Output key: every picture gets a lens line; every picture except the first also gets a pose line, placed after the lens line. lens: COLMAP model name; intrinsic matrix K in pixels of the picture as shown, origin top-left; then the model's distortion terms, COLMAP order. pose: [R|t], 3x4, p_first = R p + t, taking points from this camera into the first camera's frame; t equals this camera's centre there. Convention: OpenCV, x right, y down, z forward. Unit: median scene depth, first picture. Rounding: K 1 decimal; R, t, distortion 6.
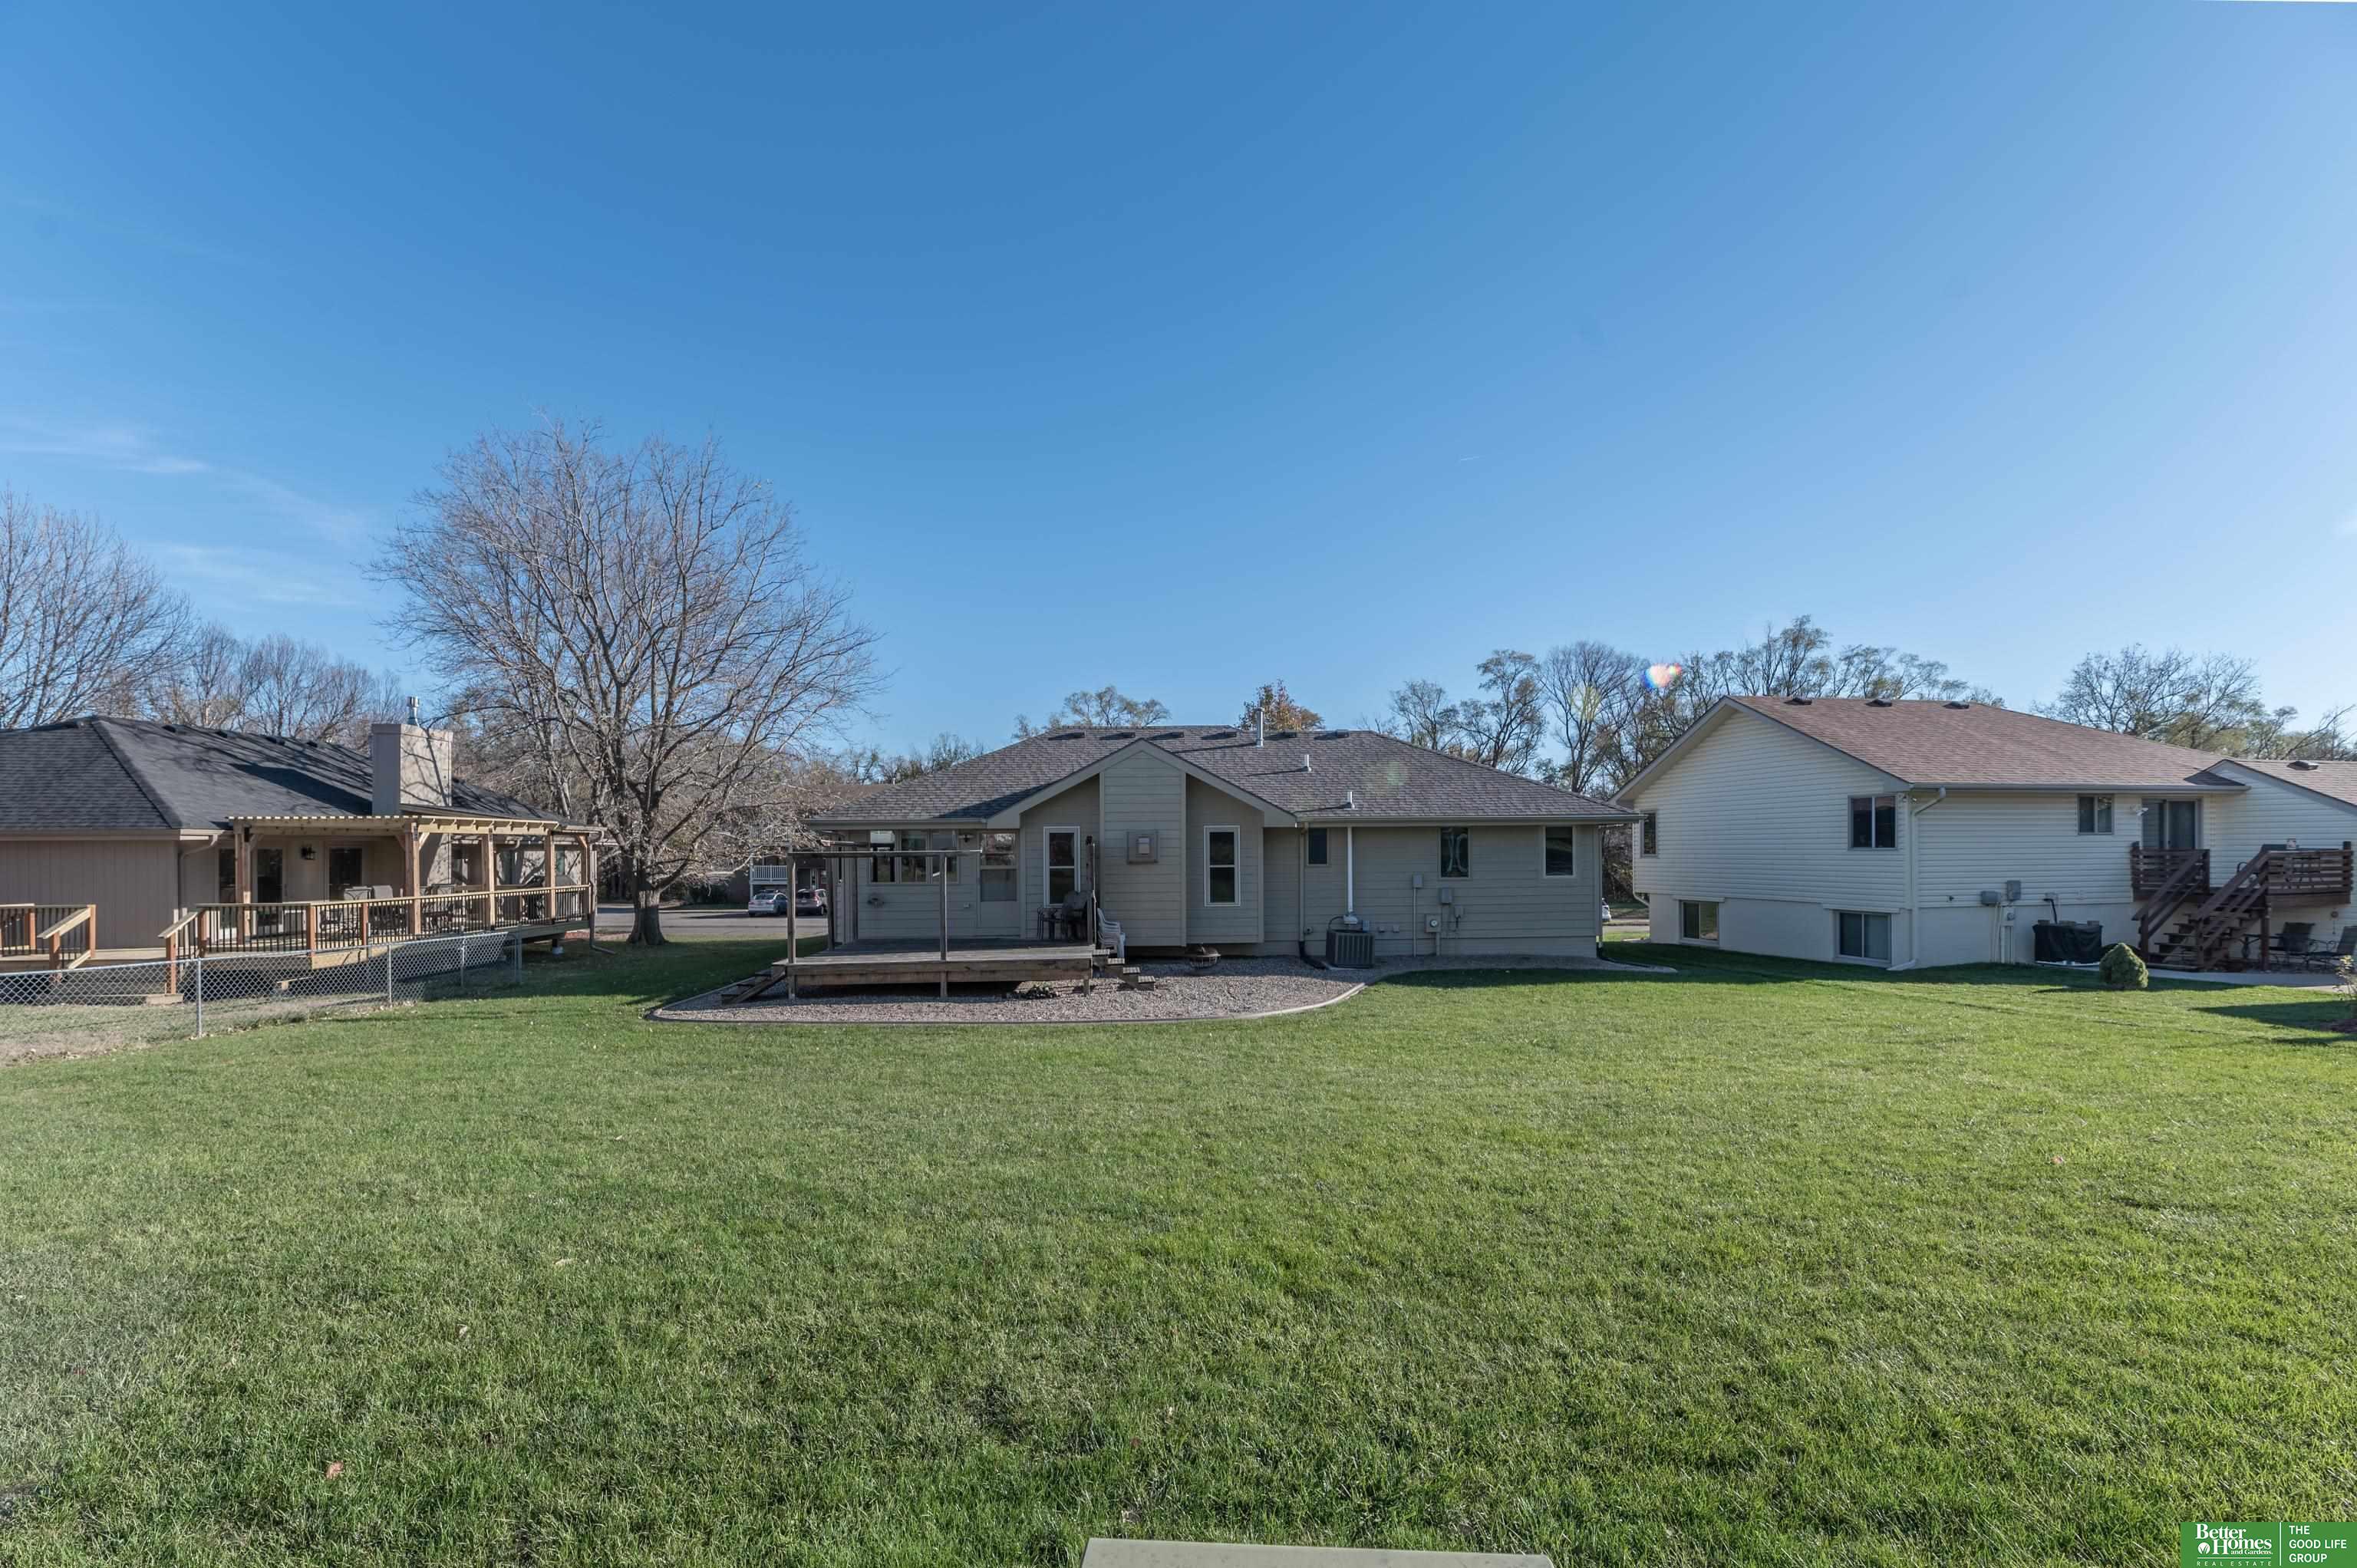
lens RADIAL K [[1025.9, 0, 1179.1], [0, 1025.9, 859.2], [0, 0, 1]] dist [0.001595, 0.000098]
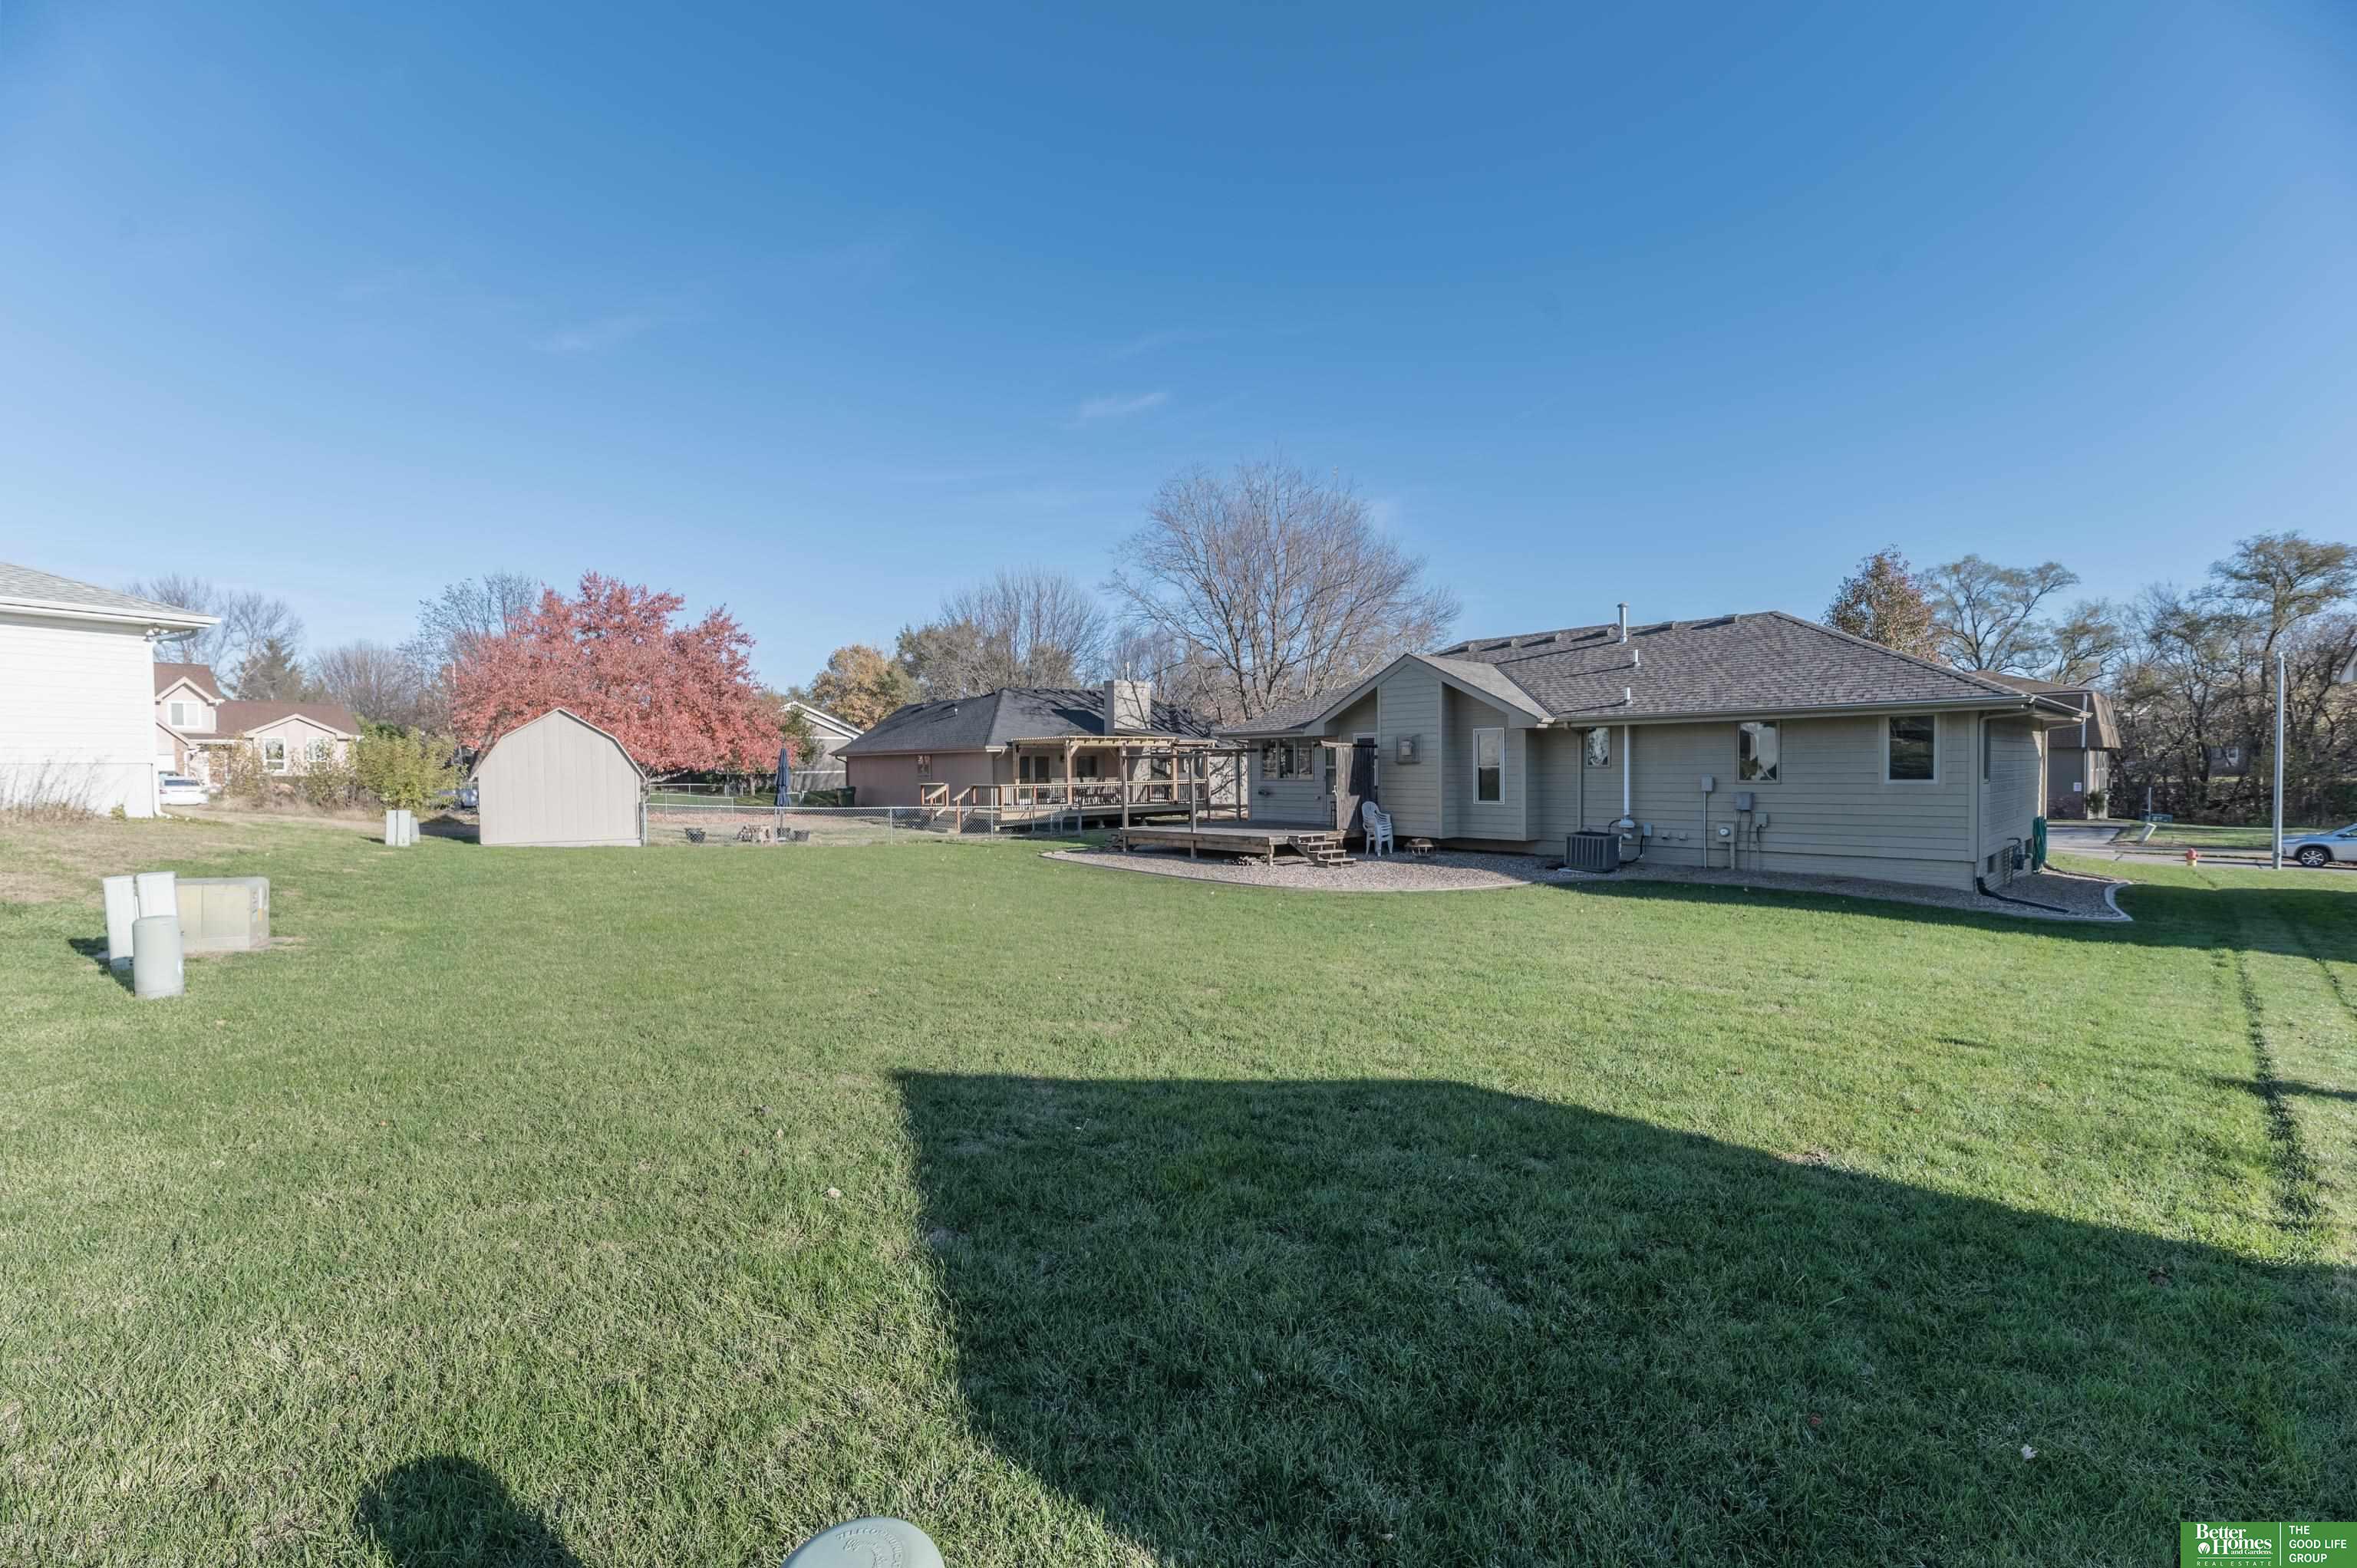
lens RADIAL K [[944.6, 0, 1180.9], [0, 944.6, 792.8], [0, 0, 1]] dist [0.001155, -0.004034]
pose [[0.644391, 0.022853, -0.764355, 0.570083], [-0.001387, 0.999587, 0.028717, 0.006341], [0.764695, -0.017445, 0.644156, 0.125344]]
